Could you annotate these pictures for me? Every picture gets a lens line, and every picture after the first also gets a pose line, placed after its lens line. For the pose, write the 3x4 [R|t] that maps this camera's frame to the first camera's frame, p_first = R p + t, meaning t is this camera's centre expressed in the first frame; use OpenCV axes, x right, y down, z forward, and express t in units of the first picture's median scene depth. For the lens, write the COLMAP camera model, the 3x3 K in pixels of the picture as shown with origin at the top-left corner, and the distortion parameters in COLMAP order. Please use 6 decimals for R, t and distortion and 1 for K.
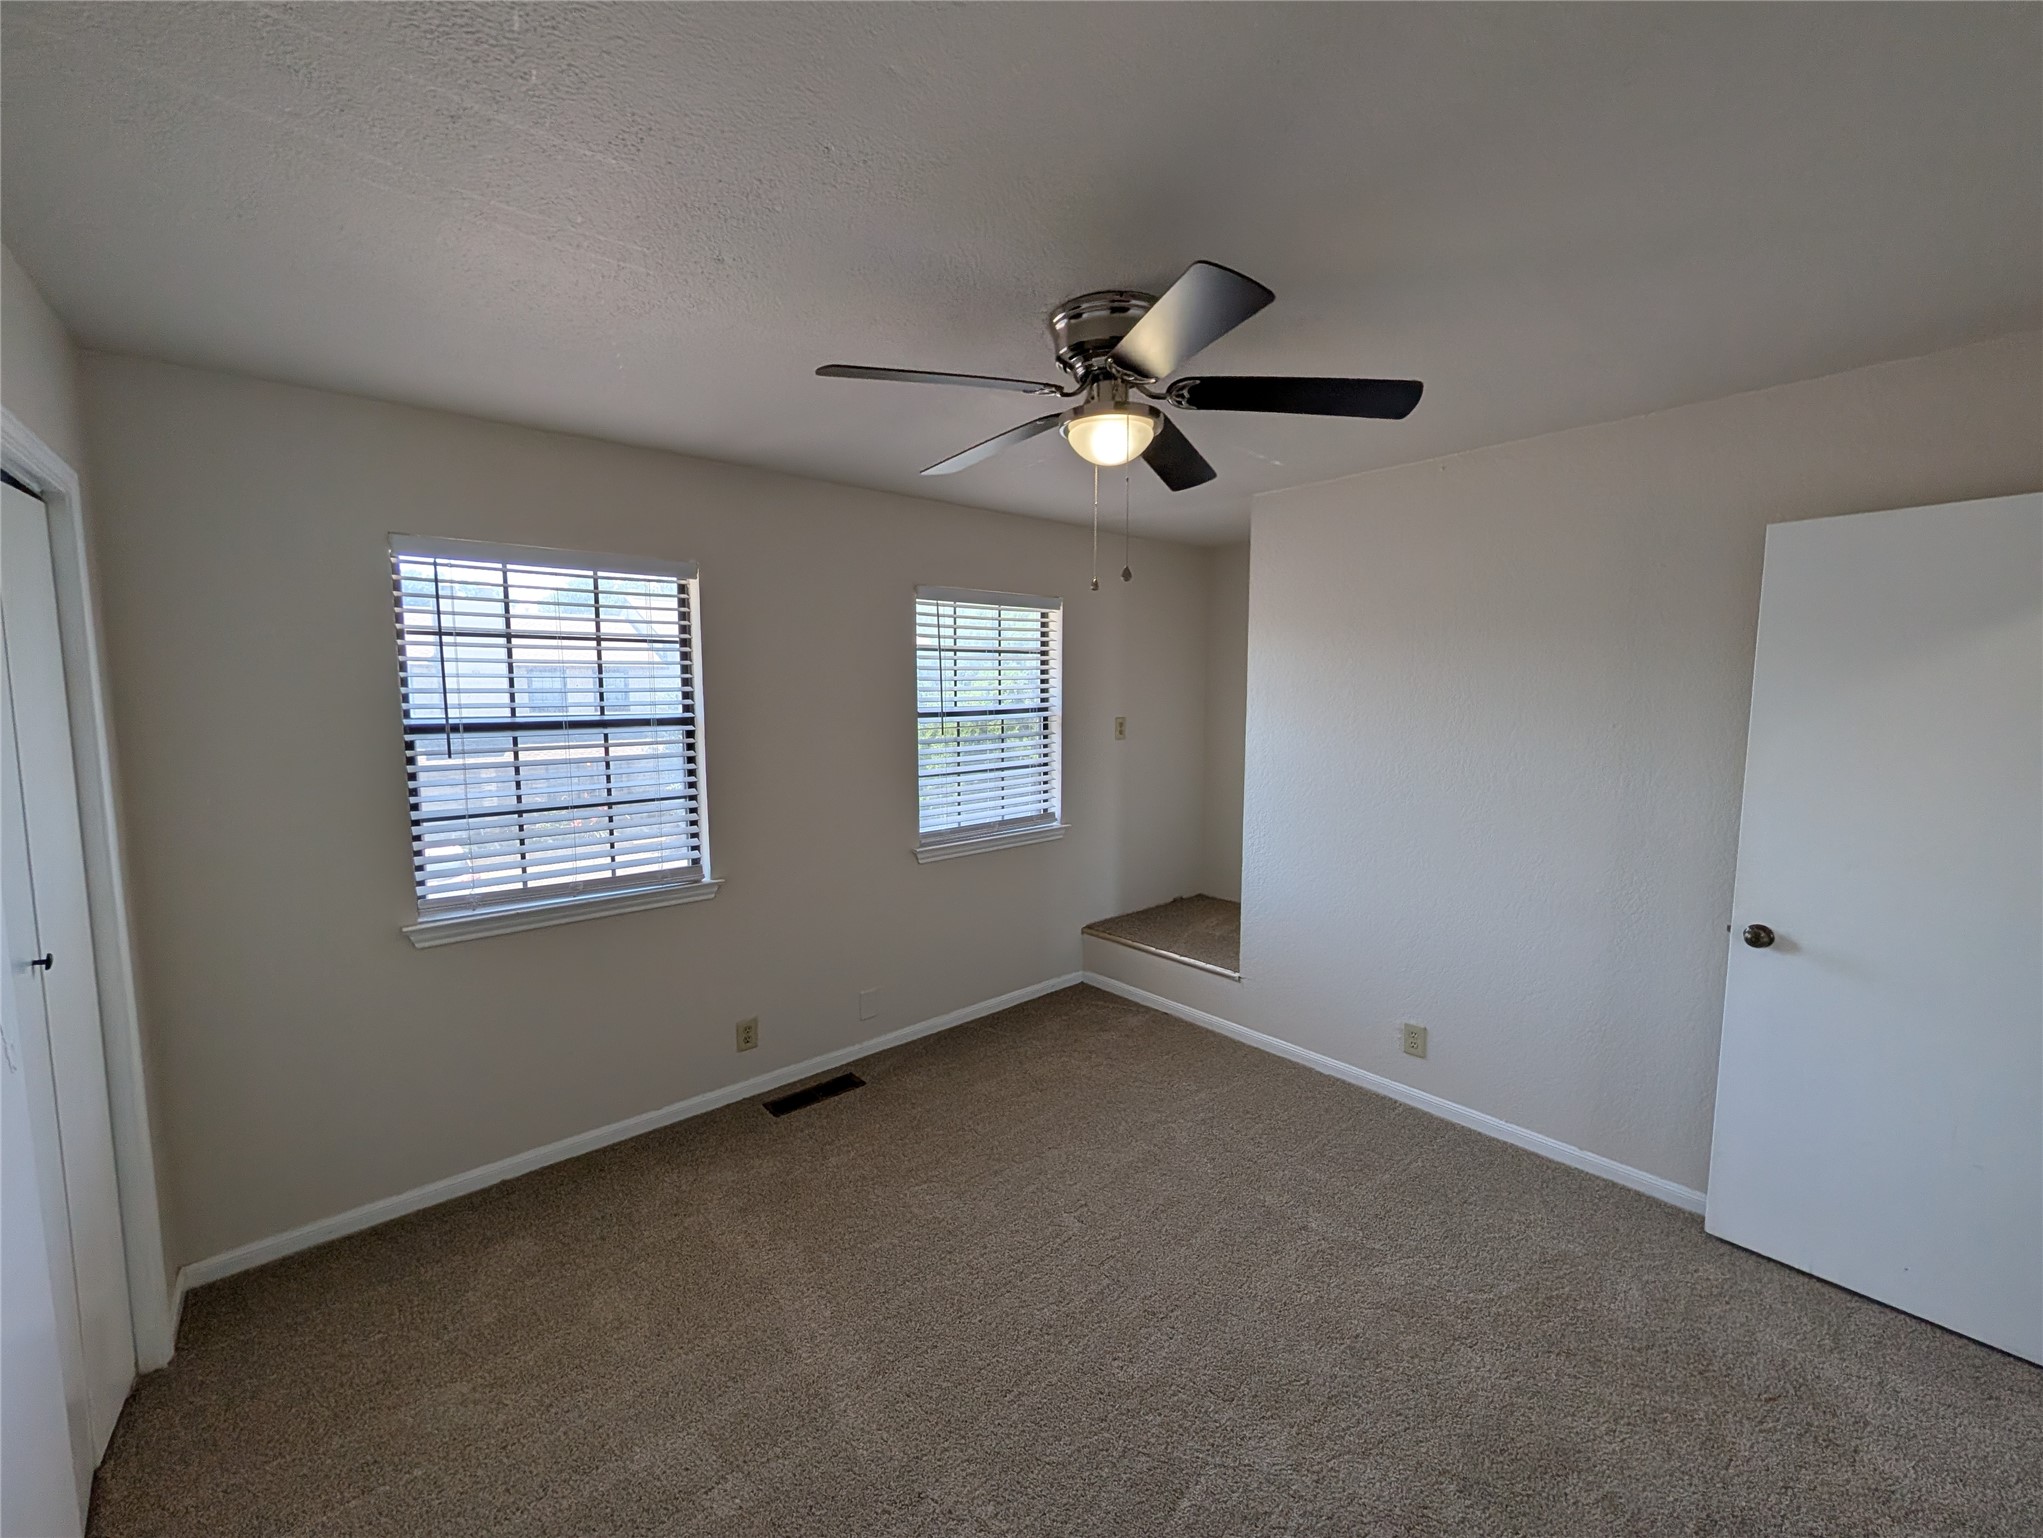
lens RADIAL K [[813.2, 0, 1021.5], [0, 813.2, 769.0], [0, 0, 1]] dist [-0.000240, 0.000111]
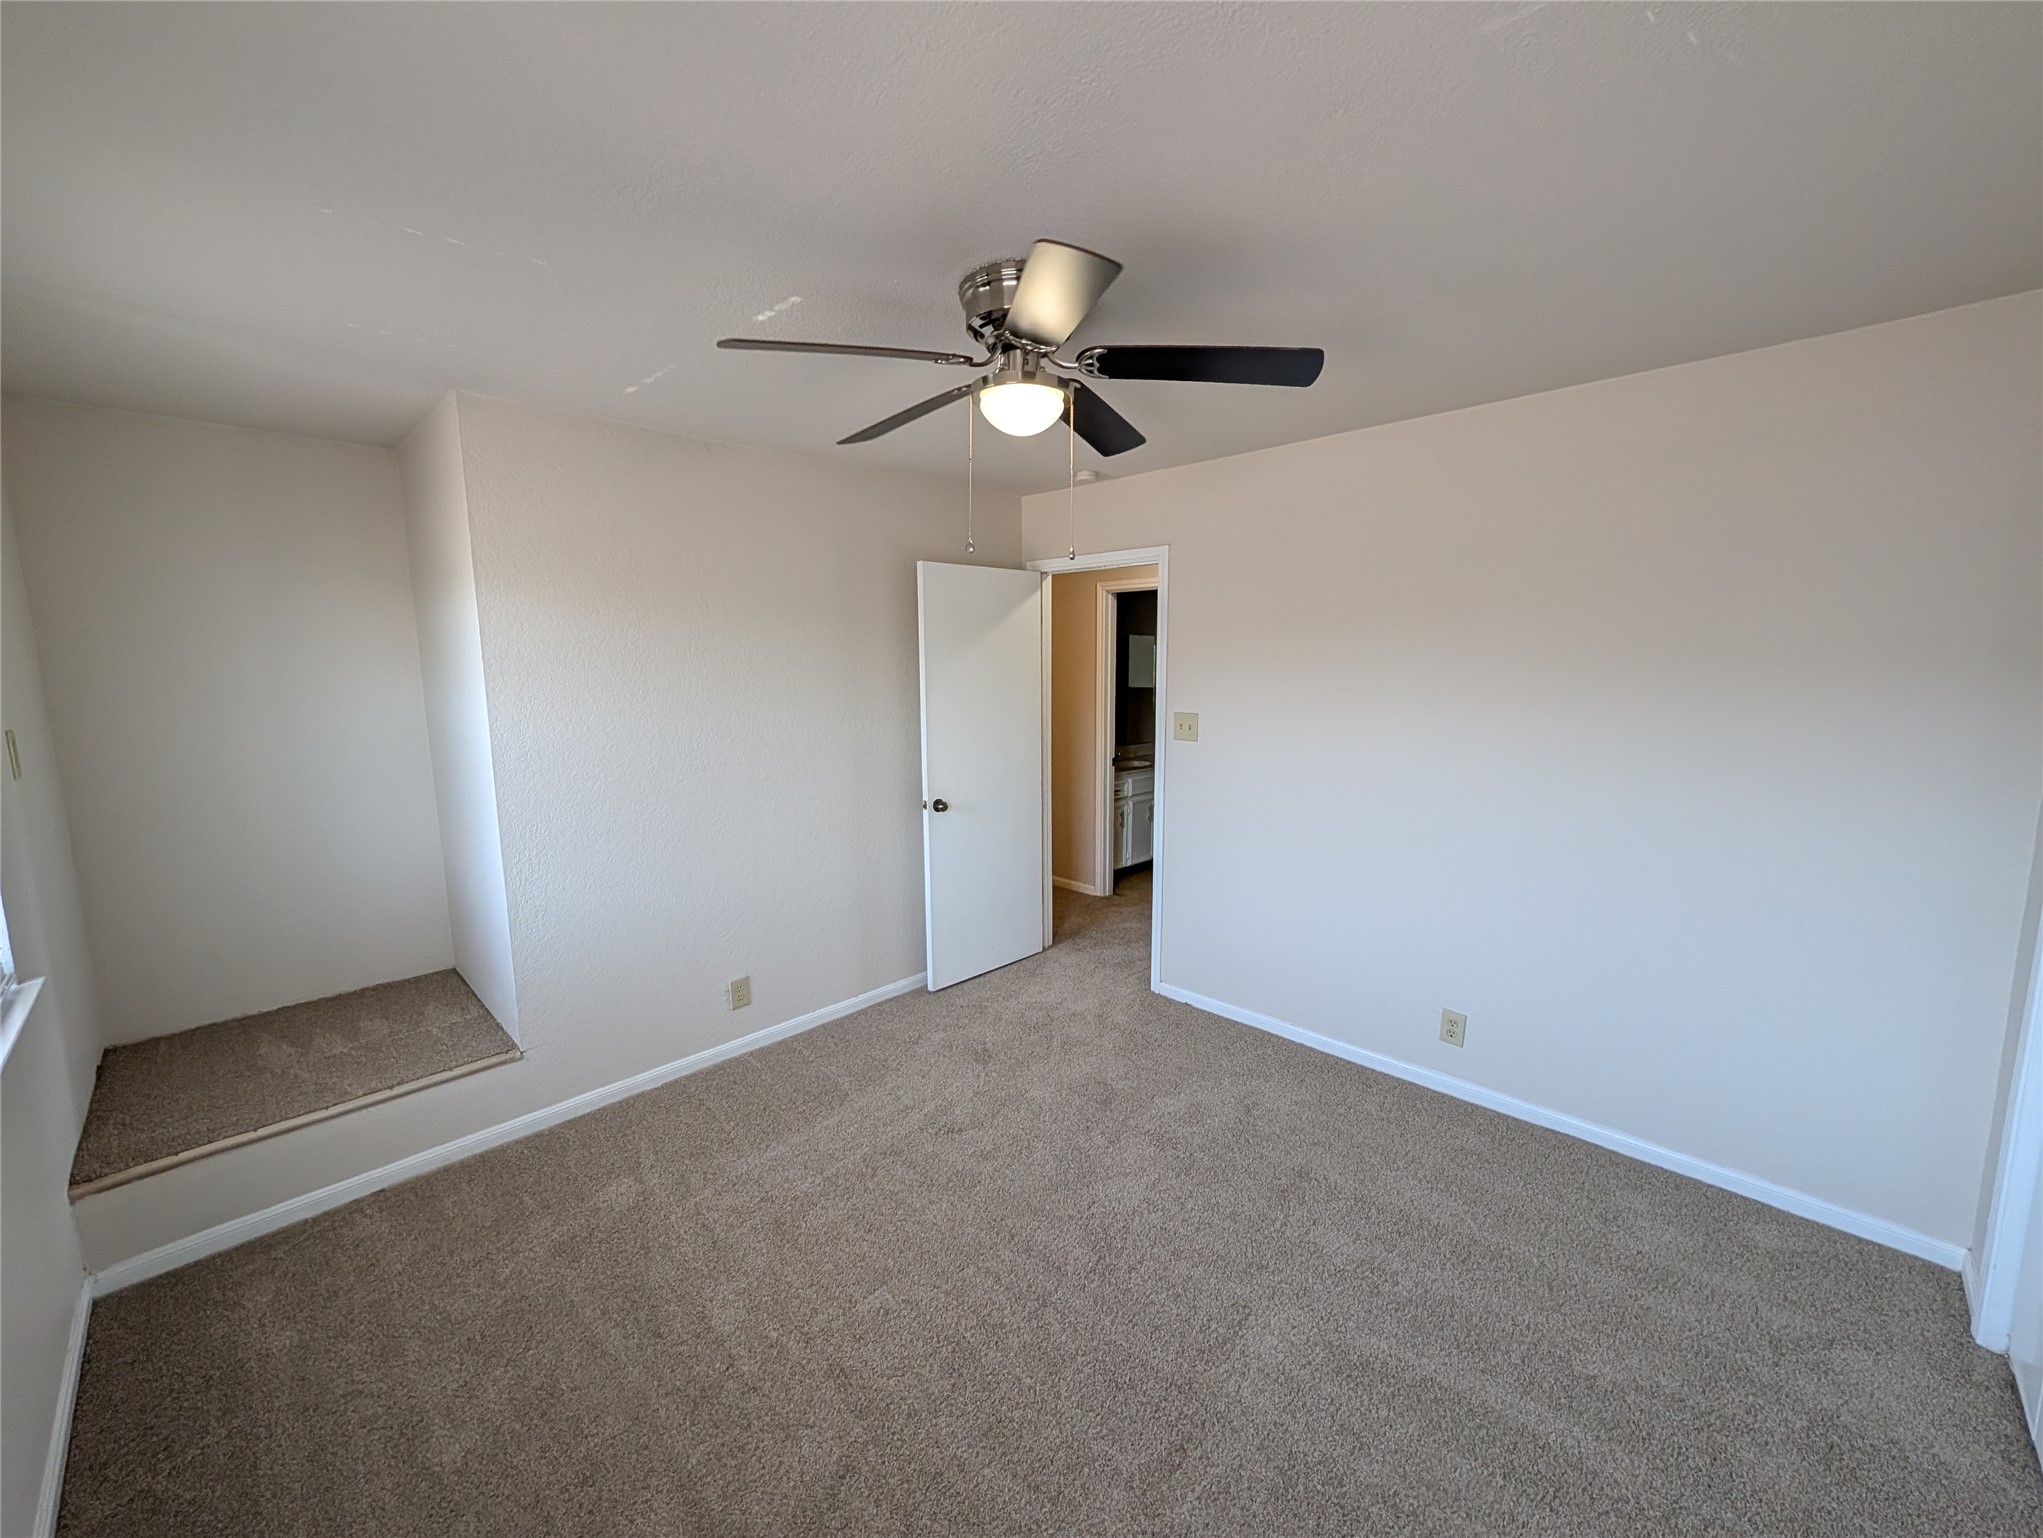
lens RADIAL K [[813.2, 0, 1021.5], [0, 813.2, 769.0], [0, 0, 1]] dist [-0.000240, 0.000111]
pose [[-0.075535, -0.136170, 0.987802, -0.598088], [0.114045, 0.982952, 0.144222, -0.072836], [-0.990600, 0.123548, -0.058718, 0.701554]]
